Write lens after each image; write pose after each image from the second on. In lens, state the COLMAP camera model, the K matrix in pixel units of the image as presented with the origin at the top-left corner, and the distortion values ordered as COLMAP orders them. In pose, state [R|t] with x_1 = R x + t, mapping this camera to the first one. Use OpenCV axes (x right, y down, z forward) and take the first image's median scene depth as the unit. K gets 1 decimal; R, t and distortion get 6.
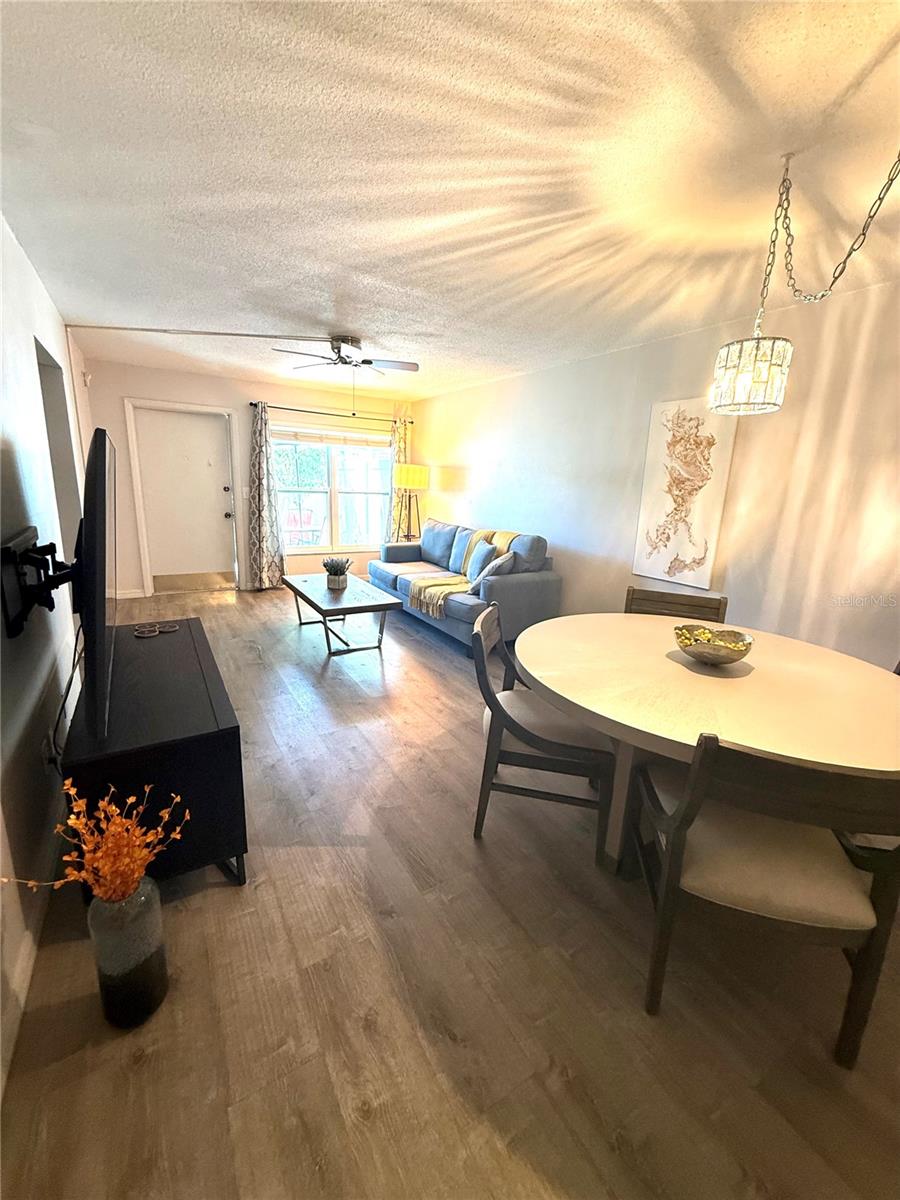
lens RADIAL K [[484.5, 0, 446.6], [0, 484.5, 598.2], [0, 0, 1]] dist [-0.001919, 0.000343]
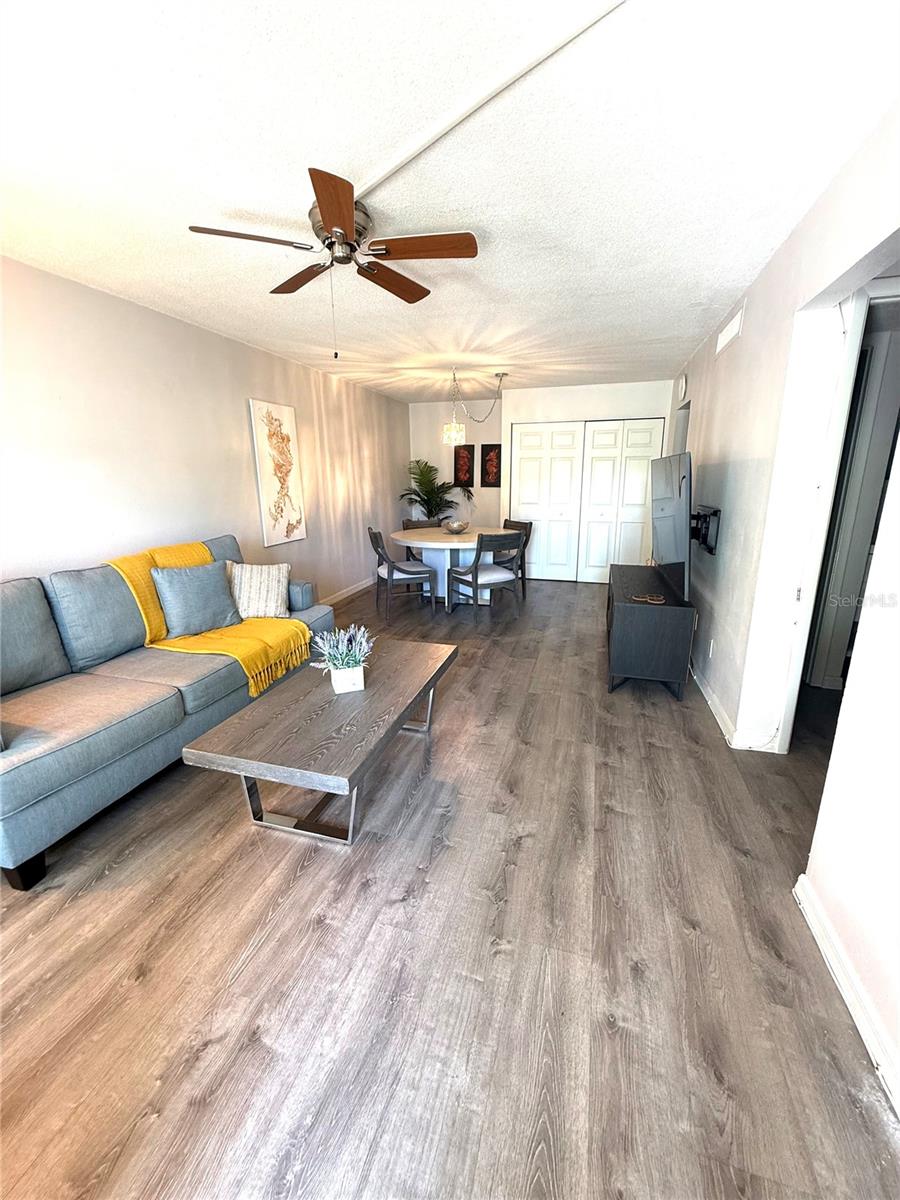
lens RADIAL K [[484.5, 0, 455.8], [0, 484.5, 593.9], [0, 0, 1]] dist [-0.001919, 0.000343]
pose [[-0.676182, -0.212979, 0.705278, -0.854506], [0.153950, 0.895323, 0.417967, -0.408987], [-0.720470, 0.391199, -0.572614, 1.550947]]
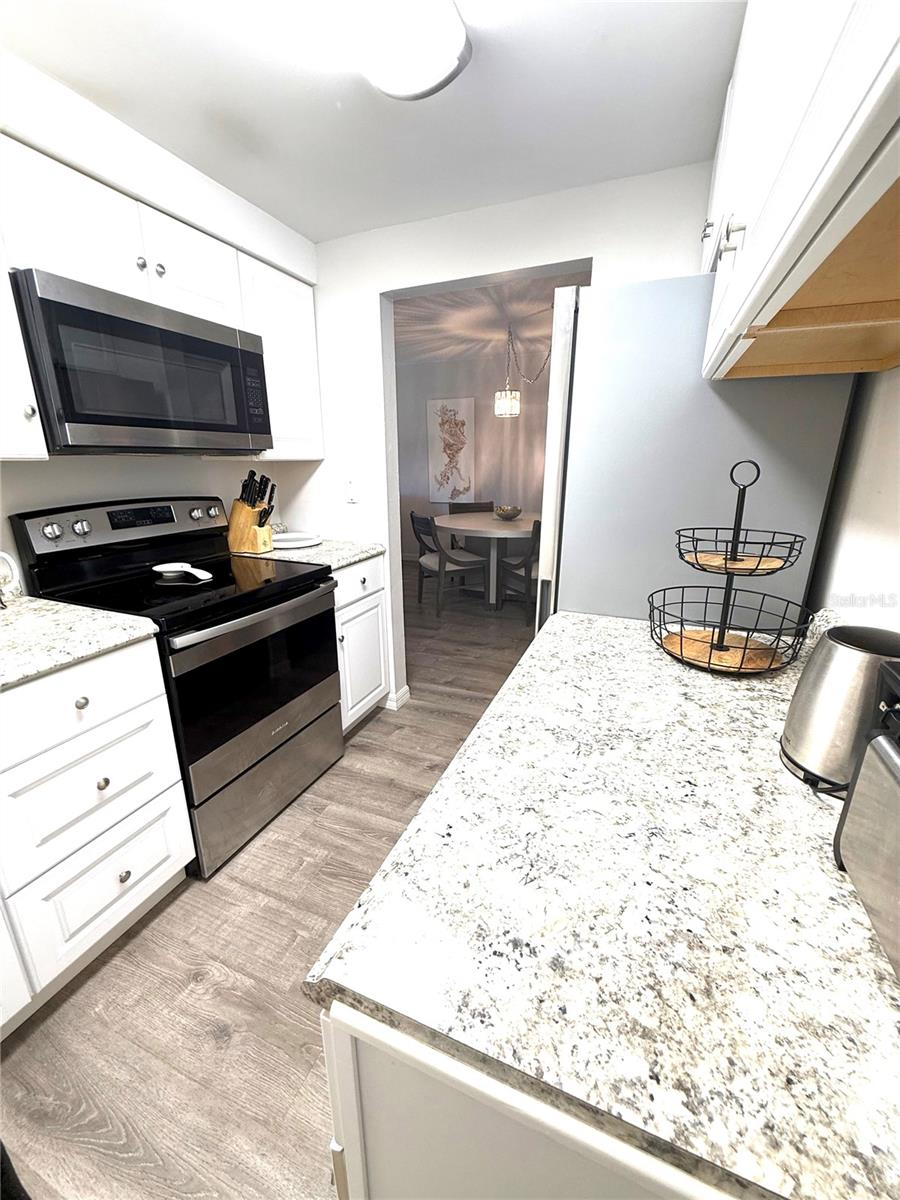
lens RADIAL K [[484.5, 0, 449.6], [0, 484.5, 599.4], [0, 0, 1]] dist [-0.001919, 0.000343]
pose [[0.805821, -0.210157, 0.553612, -0.632538], [0.176855, 0.977647, 0.113702, 0.112114], [-0.565132, 0.006286, 0.824976, -0.476148]]
